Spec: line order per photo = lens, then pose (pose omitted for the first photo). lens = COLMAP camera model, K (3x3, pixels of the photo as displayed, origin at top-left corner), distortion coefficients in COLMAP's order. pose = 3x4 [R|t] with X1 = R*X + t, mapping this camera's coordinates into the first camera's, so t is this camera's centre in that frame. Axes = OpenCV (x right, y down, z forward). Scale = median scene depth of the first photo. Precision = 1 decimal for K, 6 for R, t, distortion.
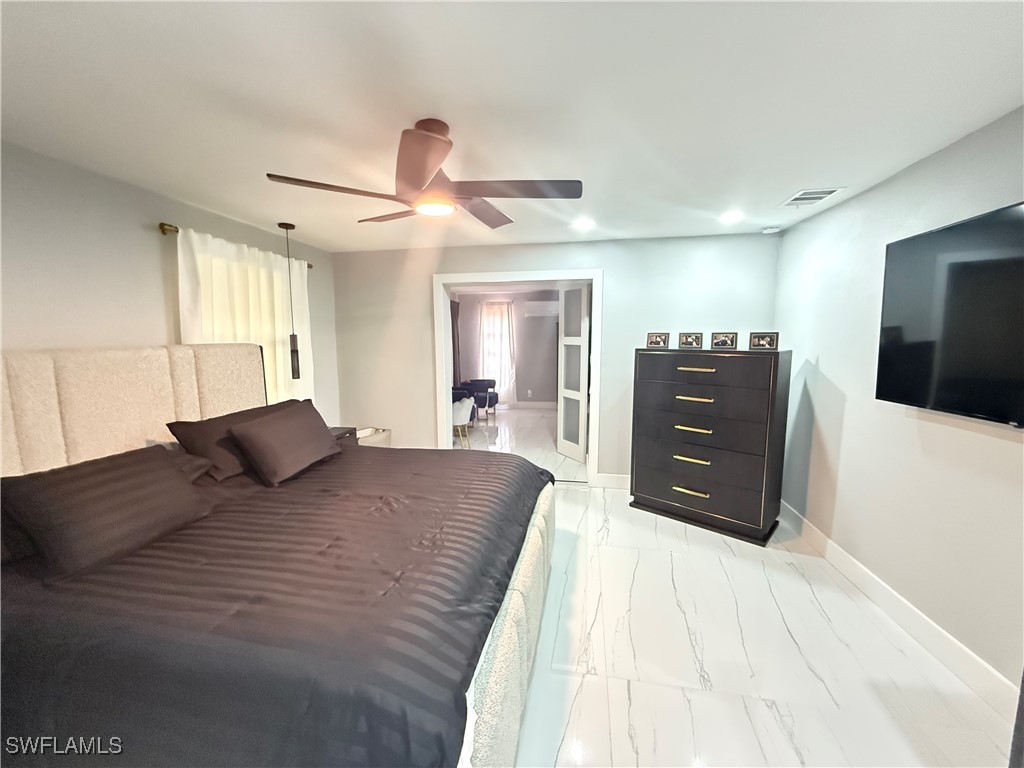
lens RADIAL K [[408.7, 0, 510.7], [0, 408.7, 384.6], [0, 0, 1]] dist [-0.004918, 0.000831]
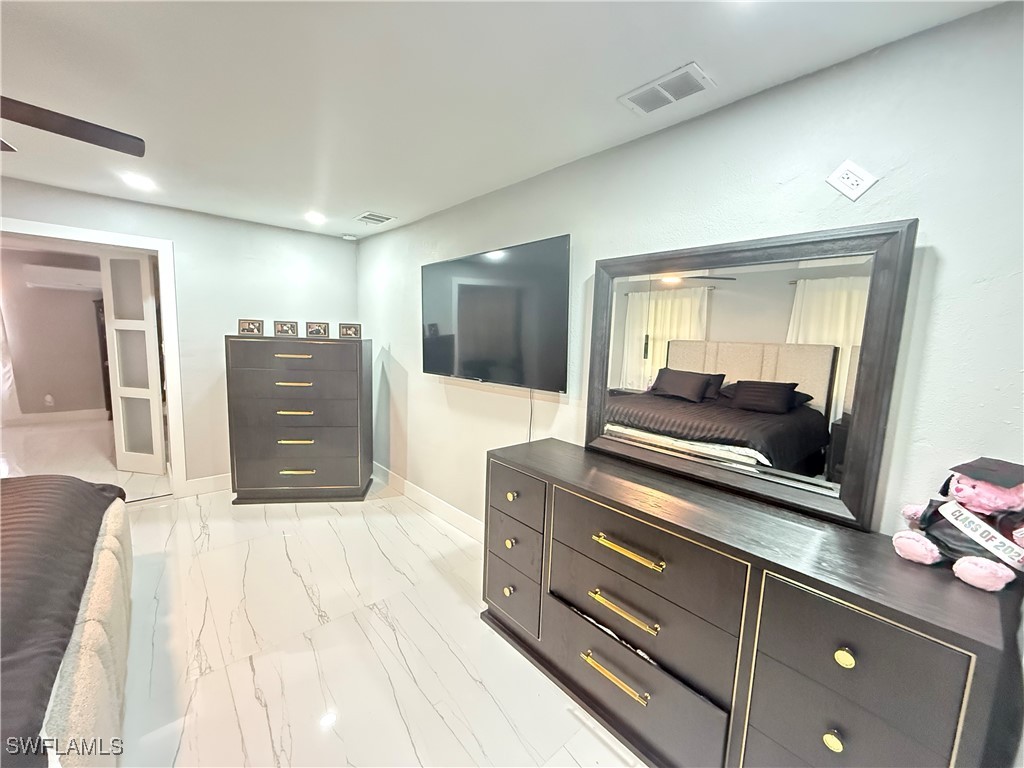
lens RADIAL K [[408.7, 0, 510.7], [0, 408.7, 384.6], [0, 0, 1]] dist [-0.004918, 0.000831]
pose [[0.612427, -0.070560, 0.787372, -0.041357], [0.055893, 0.997381, 0.045907, 0.020063], [-0.788549, 0.015894, 0.614767, -0.096518]]
